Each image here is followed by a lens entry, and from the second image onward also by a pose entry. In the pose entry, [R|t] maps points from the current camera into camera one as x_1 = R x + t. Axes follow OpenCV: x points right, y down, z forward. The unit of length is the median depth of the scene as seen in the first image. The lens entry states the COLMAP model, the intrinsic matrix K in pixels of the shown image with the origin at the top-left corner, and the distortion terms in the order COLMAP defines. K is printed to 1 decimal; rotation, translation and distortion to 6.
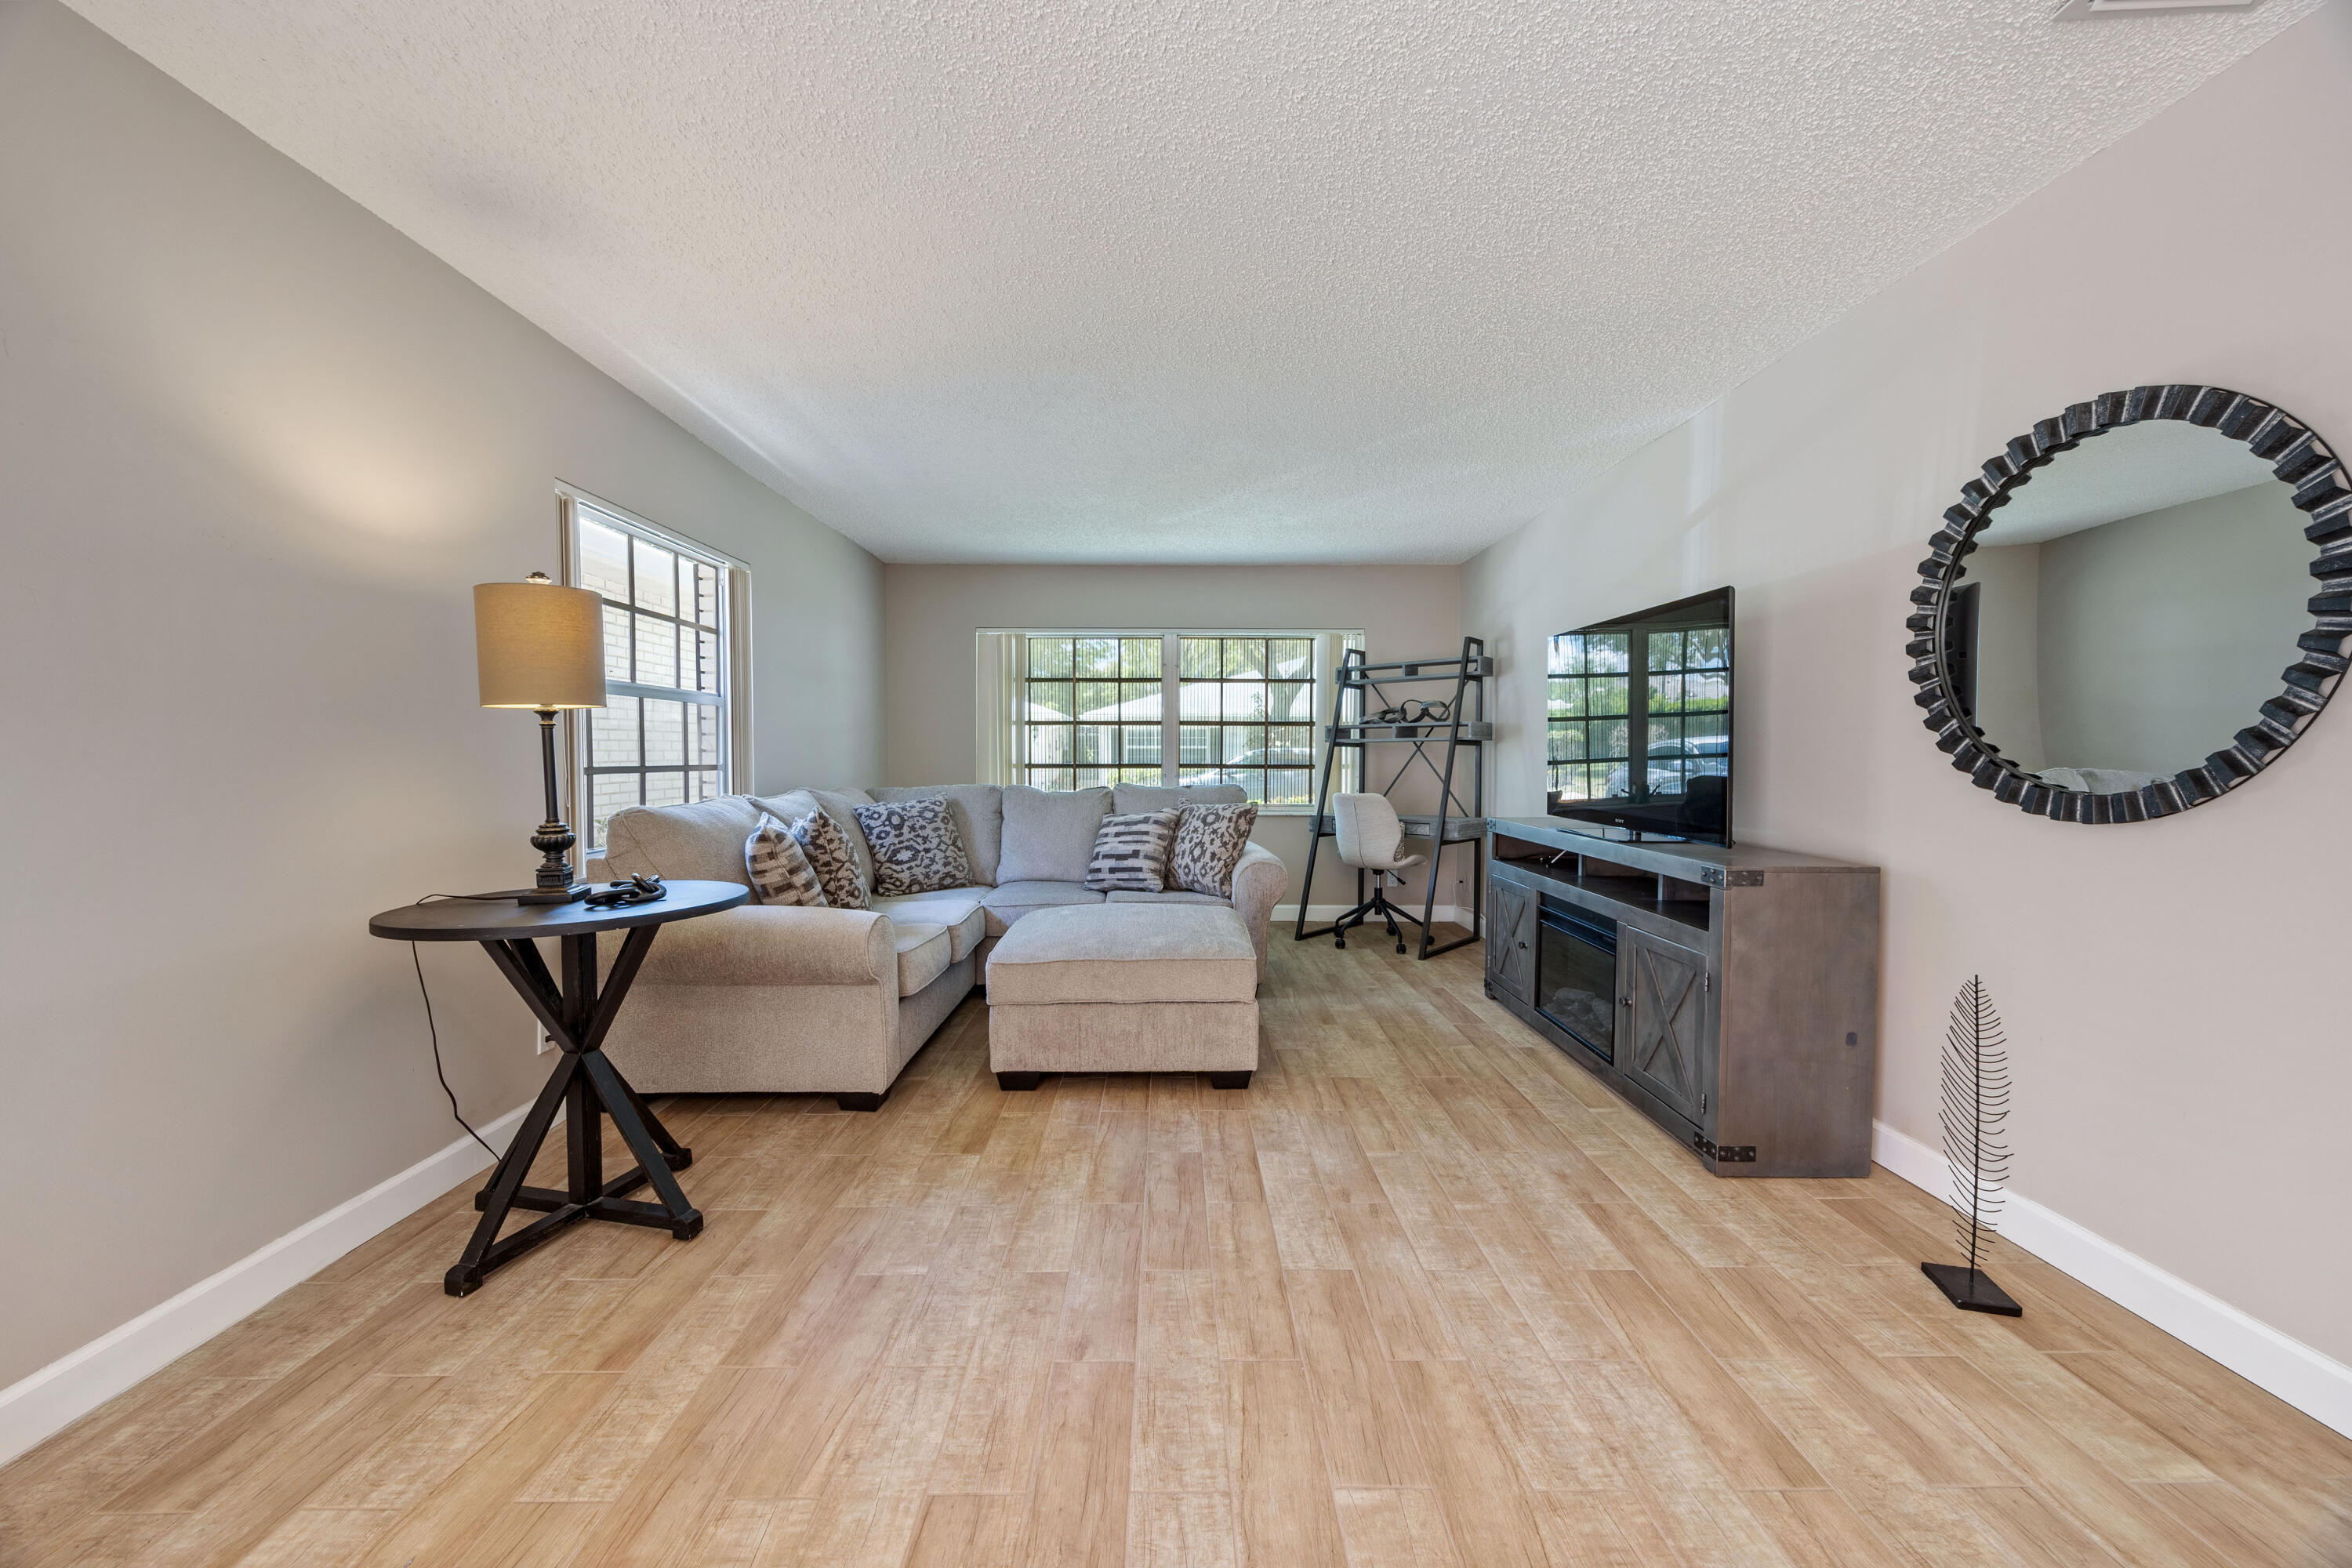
lens RADIAL K [[899.5, 0, 1174.3], [0, 899.5, 782.1], [0, 0, 1]] dist [-0.001565, -0.000257]
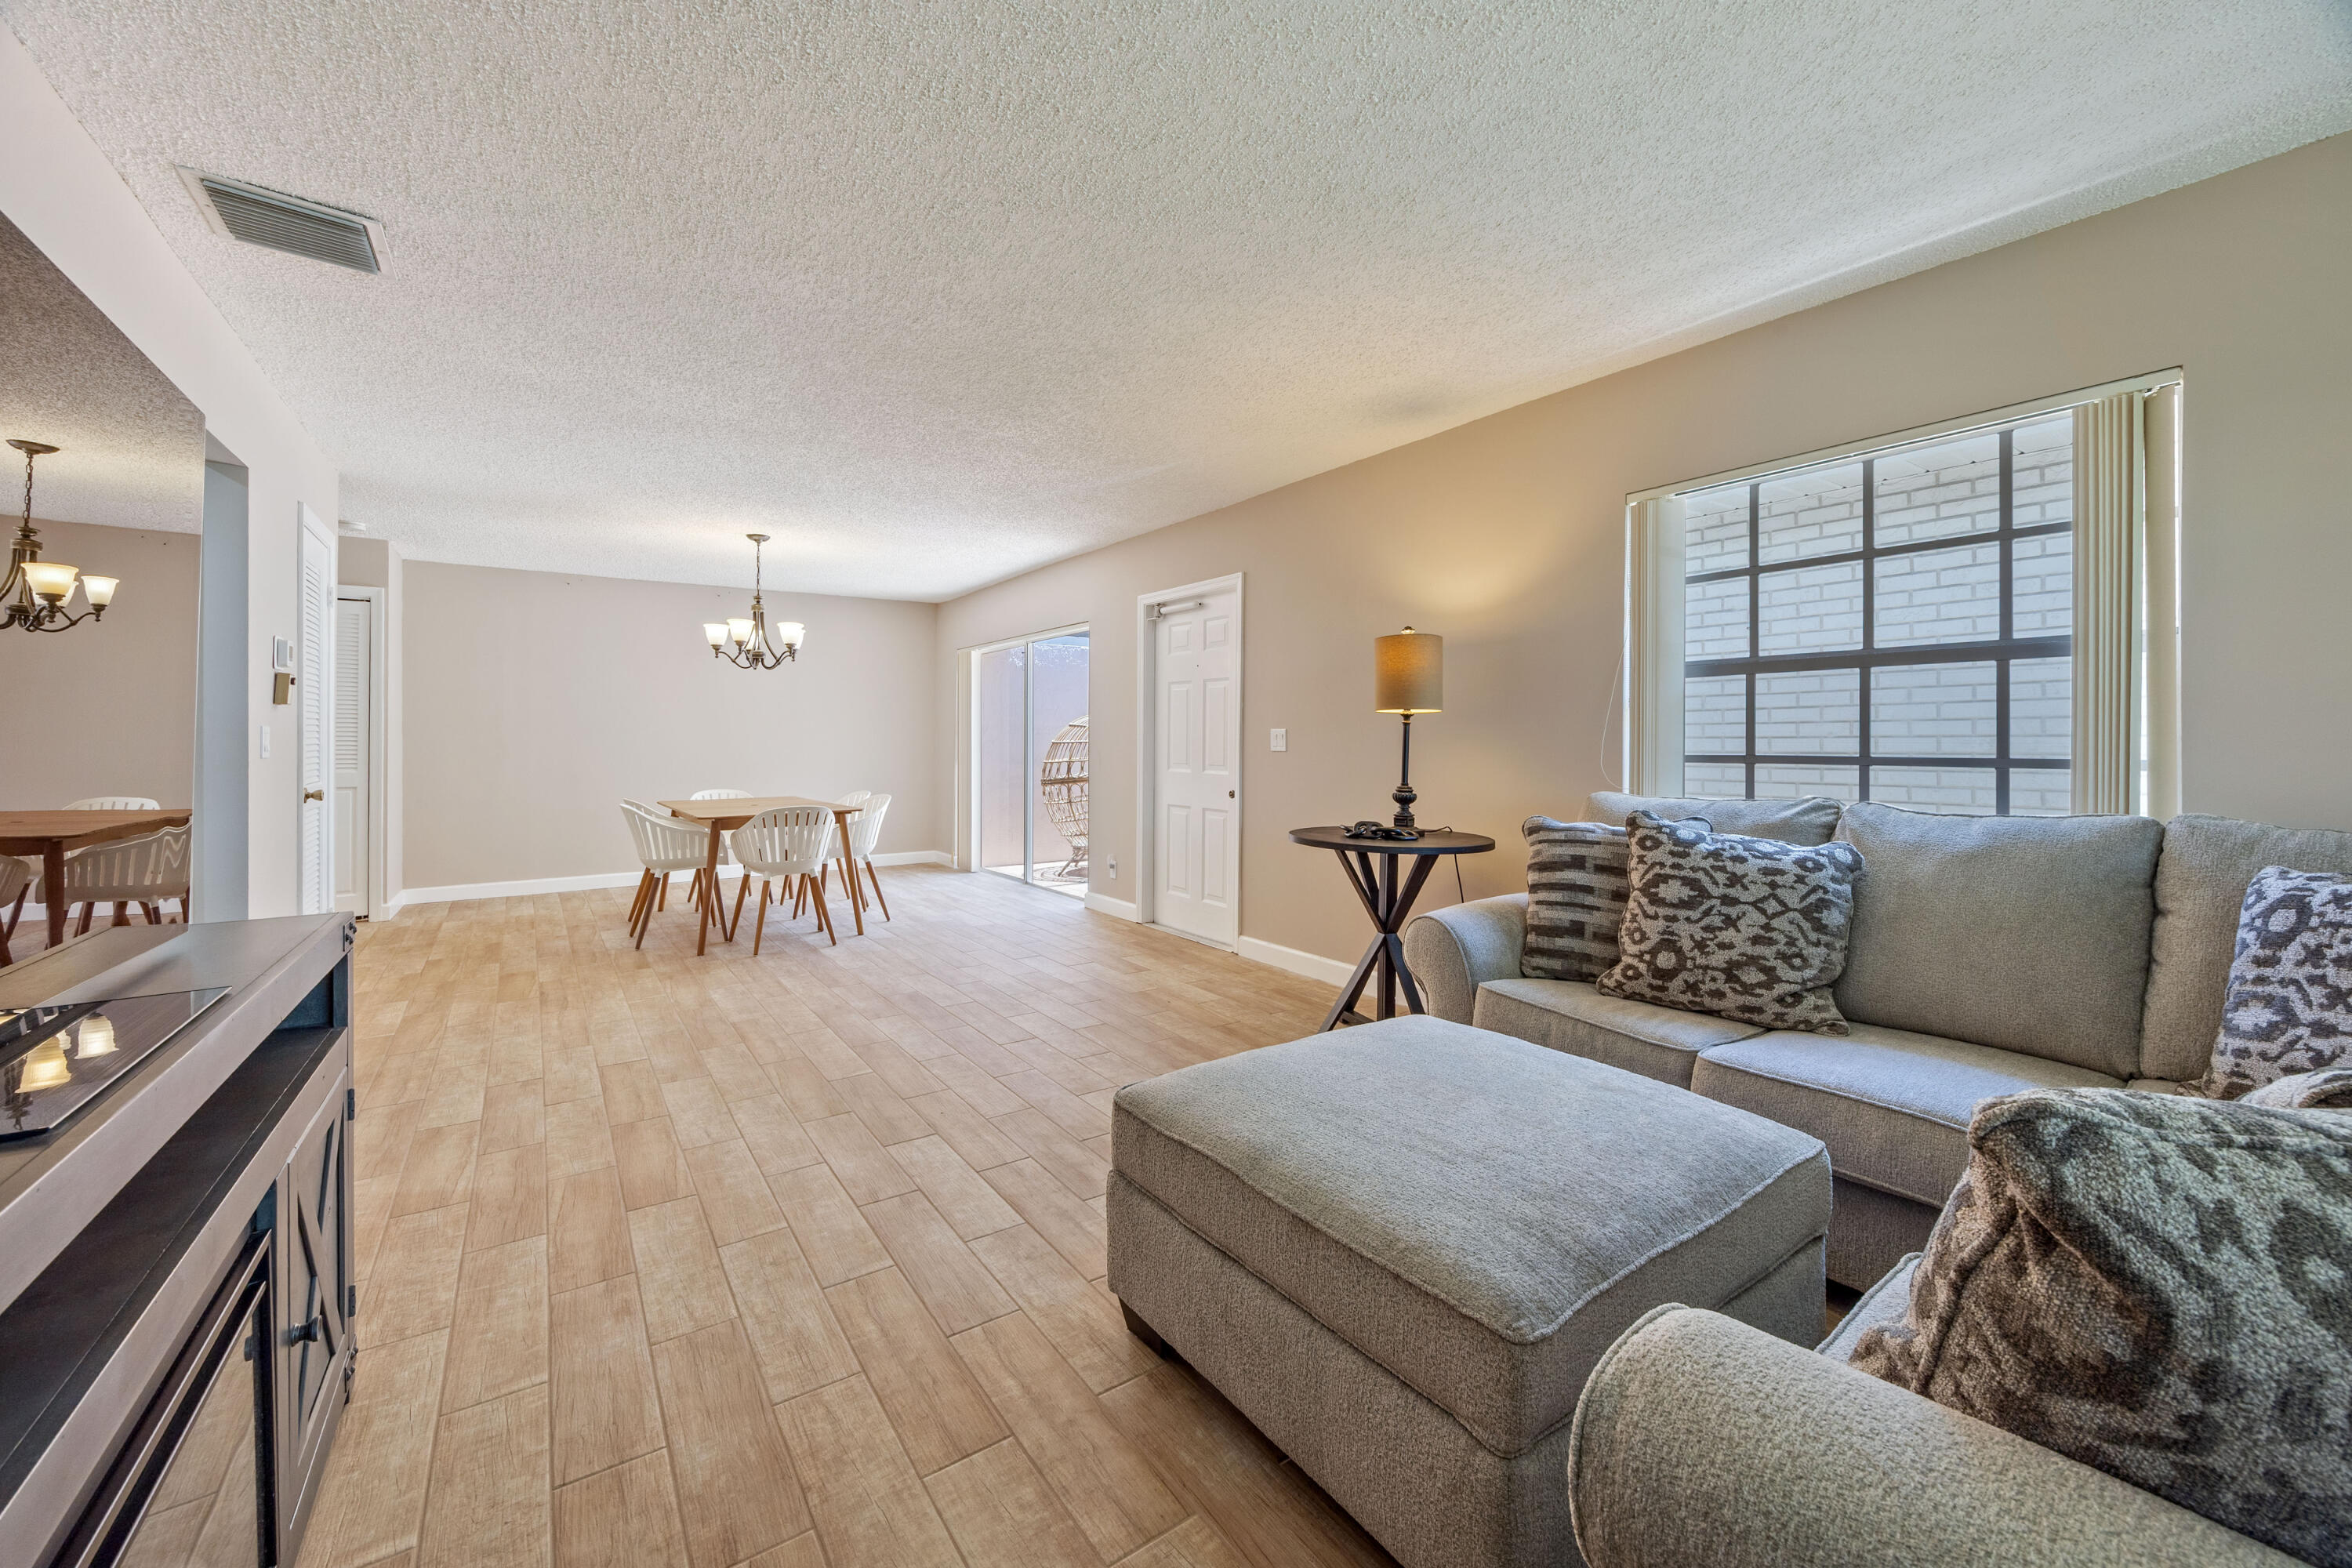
lens RADIAL K [[899.5, 0, 1169.0], [0, 899.5, 751.8], [0, 0, 1]] dist [-0.001565, -0.000257]
pose [[-0.823029, 0.006304, -0.567964, 0.386624], [-0.016145, 0.999275, 0.034486, -0.044760], [0.567770, 0.037553, -0.822330, 1.490663]]
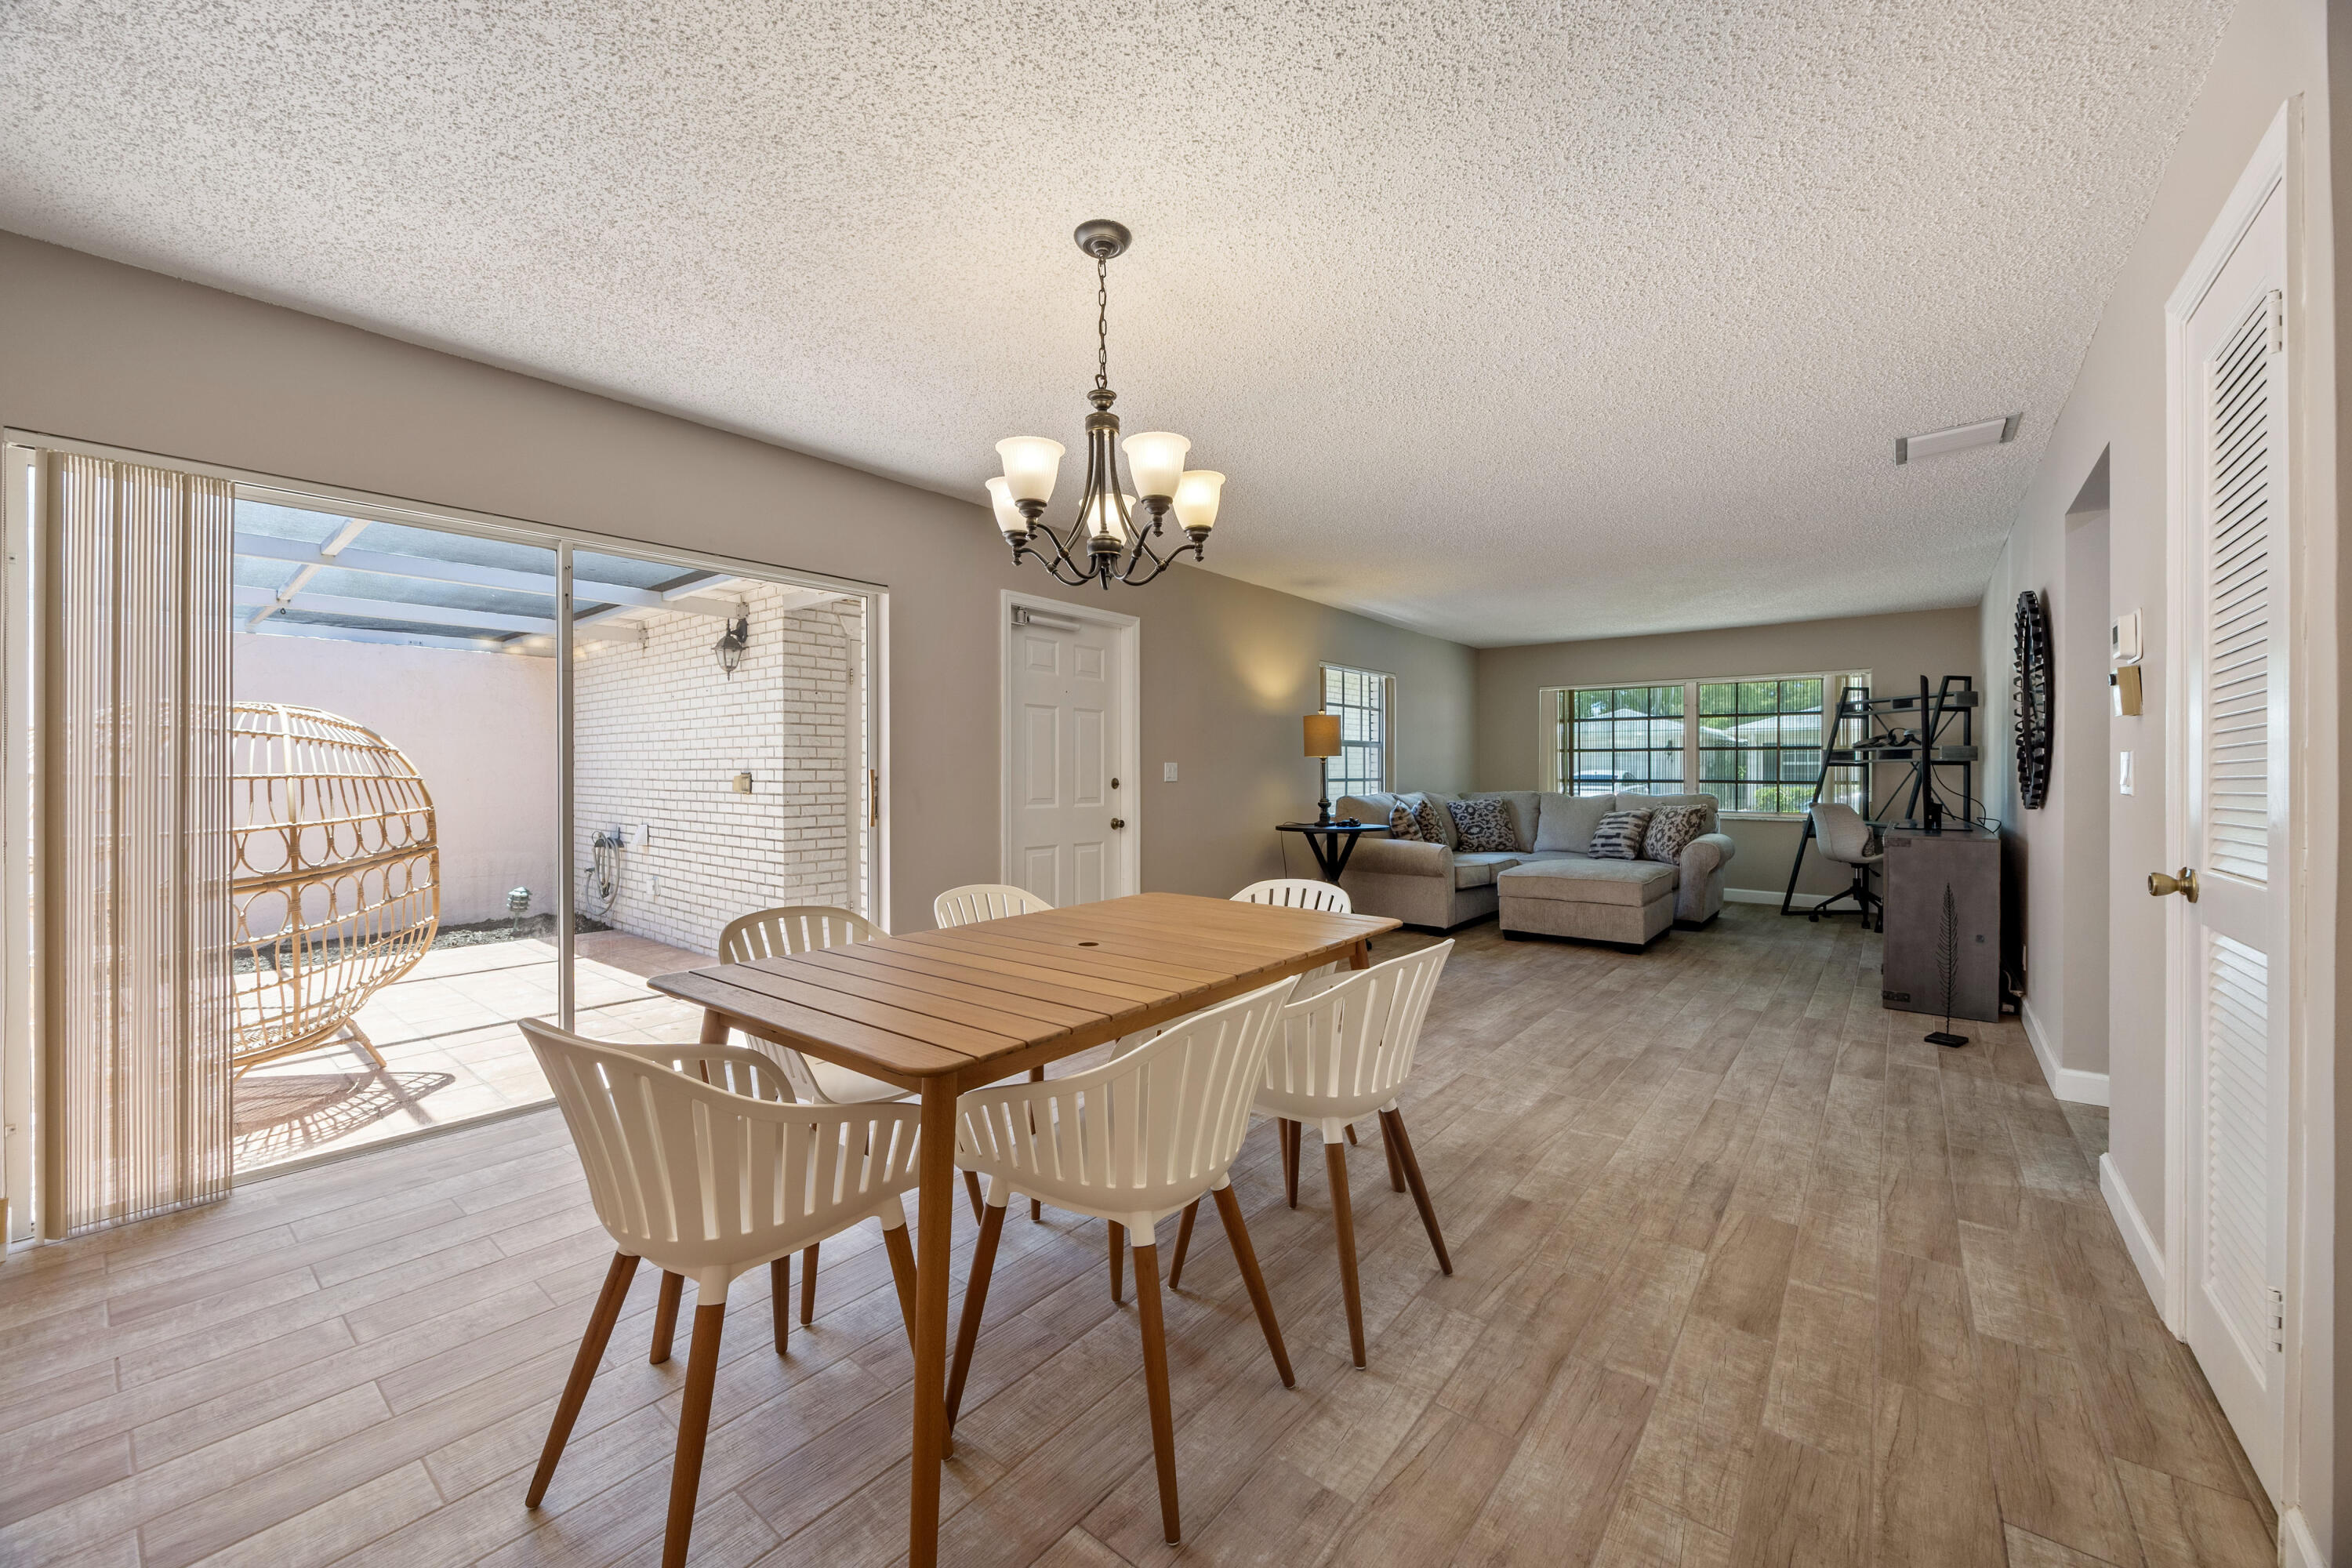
lens RADIAL K [[899.5, 0, 1169.0], [0, 899.5, 770.7], [0, 0, 1]] dist [-0.001565, -0.000257]
pose [[0.765157, -0.002096, -0.643841, 0.534289], [-0.018310, 0.999519, -0.025015, 0.028570], [0.643584, 0.030929, 0.764751, -1.046789]]
